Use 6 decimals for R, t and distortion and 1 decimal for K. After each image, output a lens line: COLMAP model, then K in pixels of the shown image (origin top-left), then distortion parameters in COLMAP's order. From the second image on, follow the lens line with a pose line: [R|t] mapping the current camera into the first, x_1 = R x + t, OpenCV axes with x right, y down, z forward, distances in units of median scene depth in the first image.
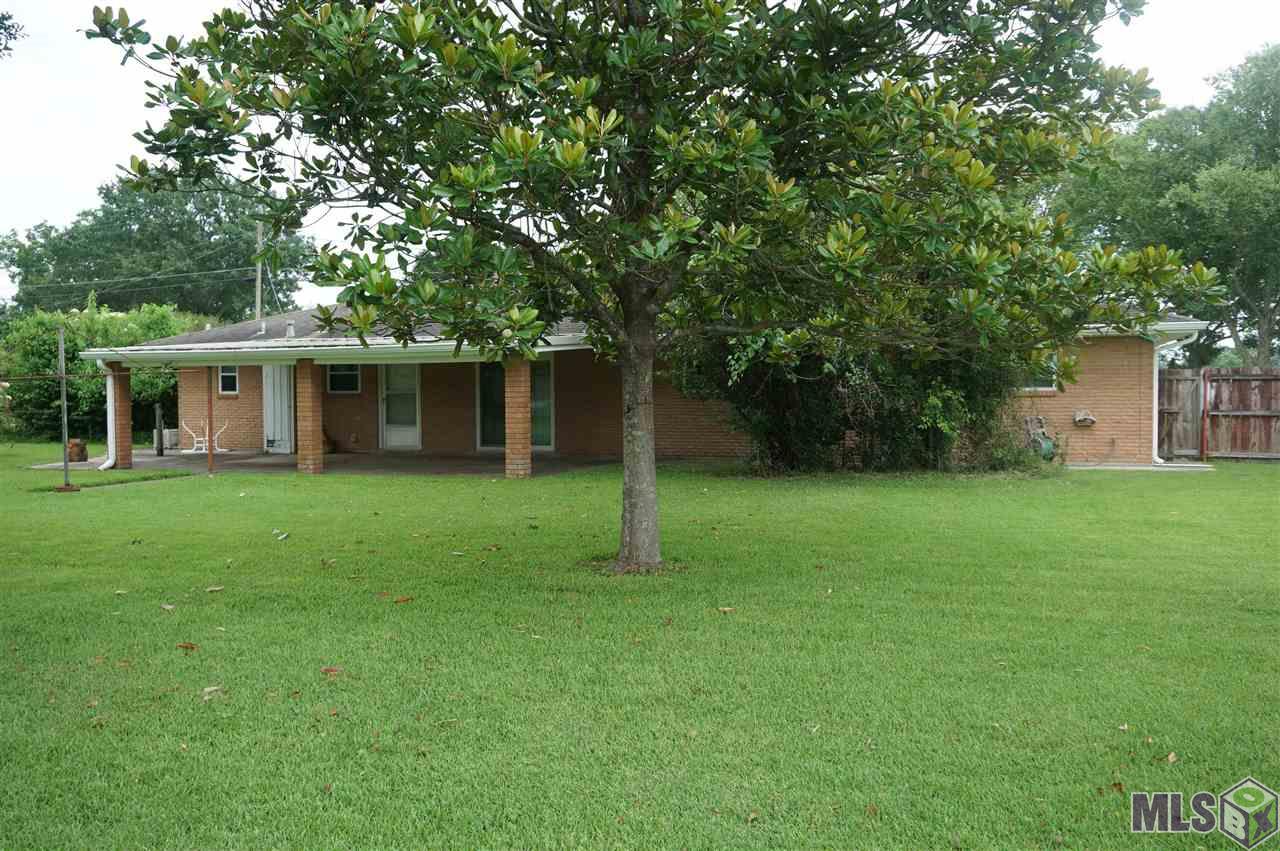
lens RADIAL K [[1139.4, 0, 634.8], [0, 1139.4, 425.1], [0, 0, 1]] dist [-0.006445, -0.014829]
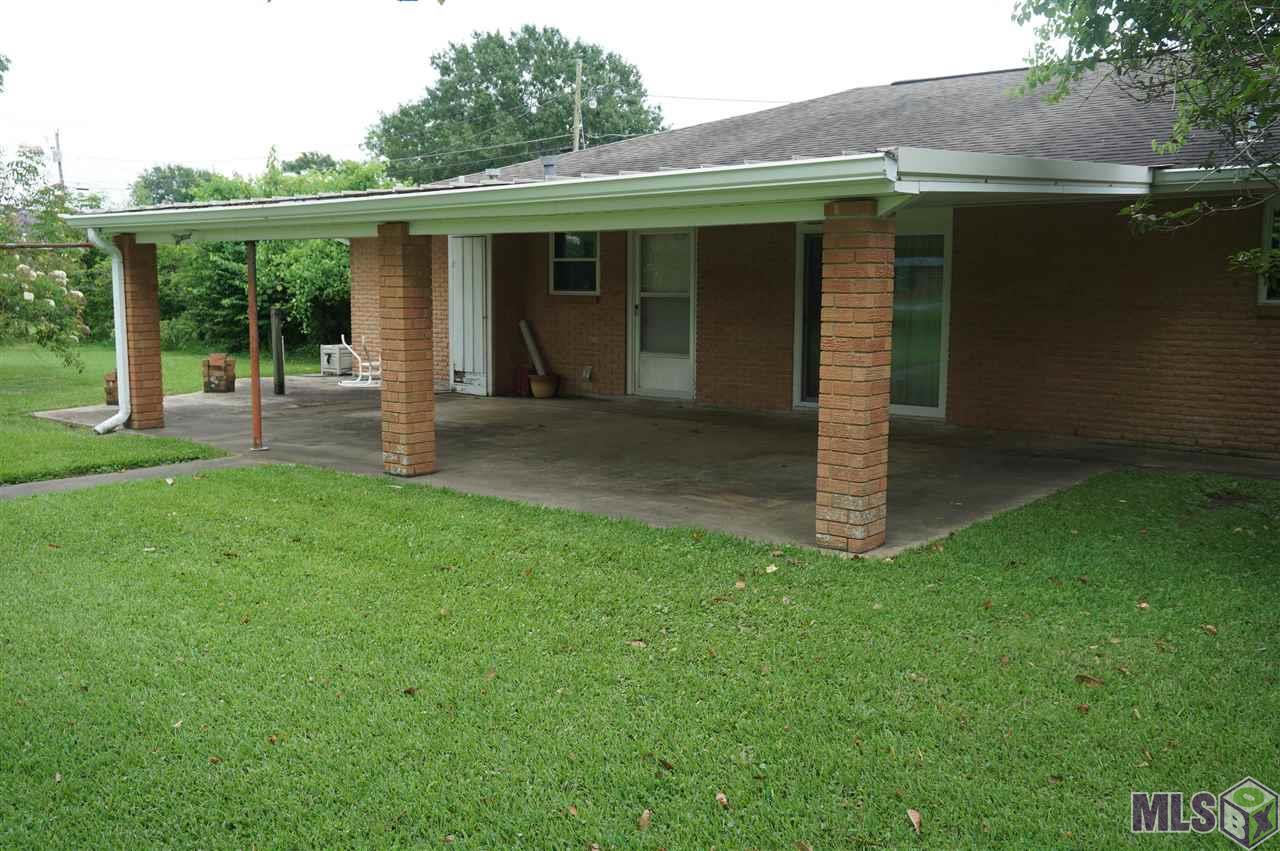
lens RADIAL K [[1139.4, 0, 637.0], [0, 1139.4, 427.3], [0, 0, 1]] dist [-0.006445, -0.014829]
pose [[0.947532, 0.051908, -0.315418, -0.048363], [-0.022264, 0.995048, 0.096873, -0.022518], [0.318885, -0.084768, 0.943995, 0.576362]]
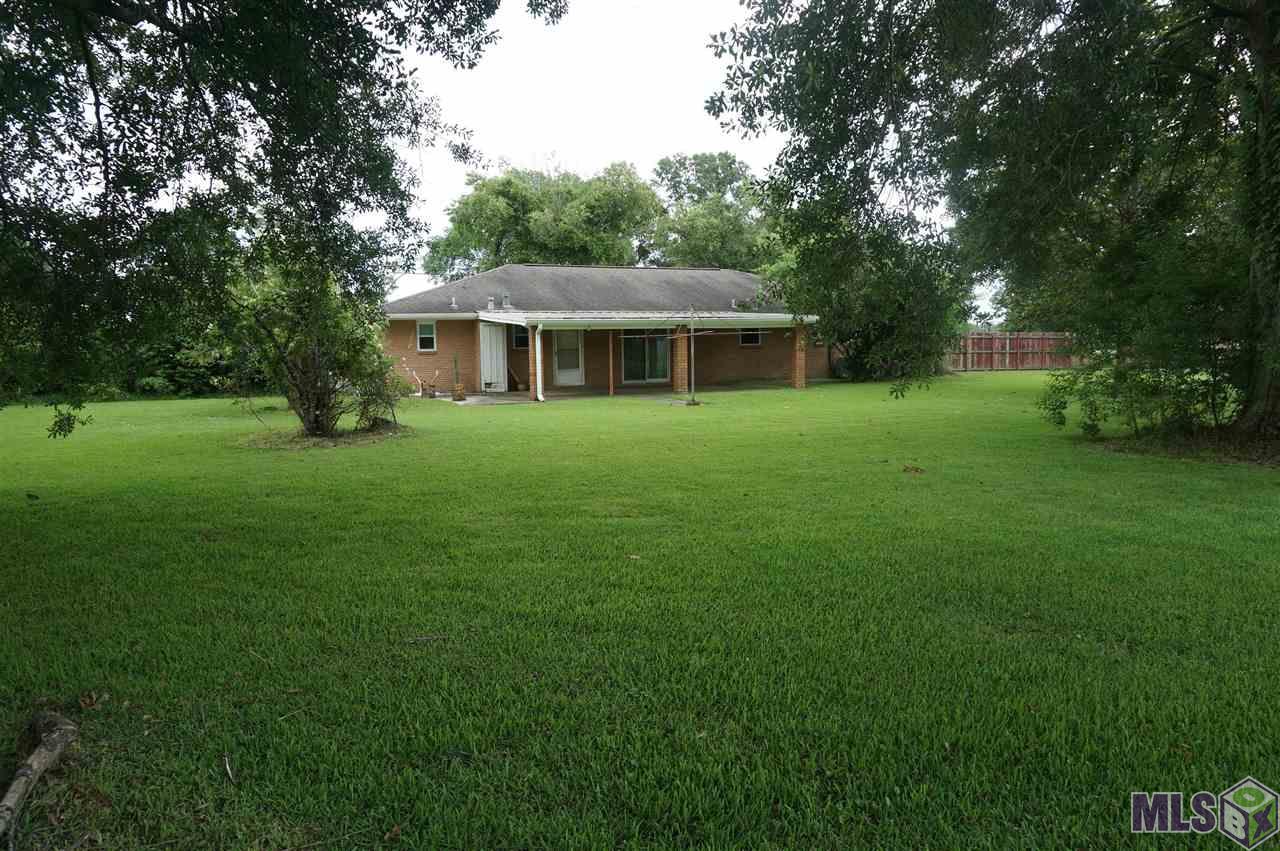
lens RADIAL K [[864.1, 0, 640.6], [0, 864.1, 425.5], [0, 0, 1]] dist [-0.041433, 0.031957]
pose [[0.723094, -0.069578, 0.687237, -1.151553], [0.036558, 0.997374, 0.062513, 0.007471], [-0.689782, -0.020079, 0.723739, 0.133607]]
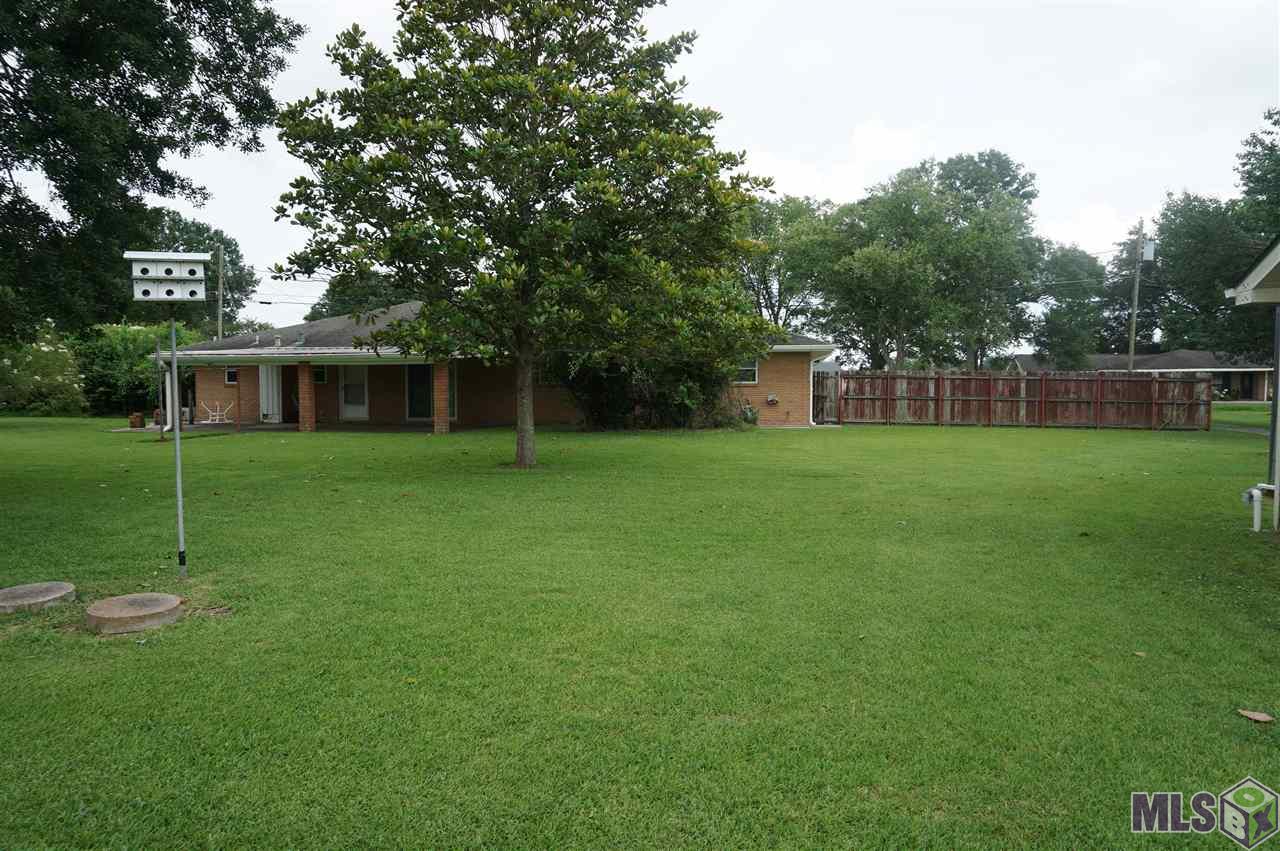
lens RADIAL K [[864.1, 0, 641.8], [0, 864.1, 428.6], [0, 0, 1]] dist [-0.041433, 0.031957]
pose [[0.985553, -0.003515, 0.169332, -0.024692], [0.000063, 0.999792, 0.020385, 0.011322], [-0.169368, -0.020080, 0.985348, -0.263399]]
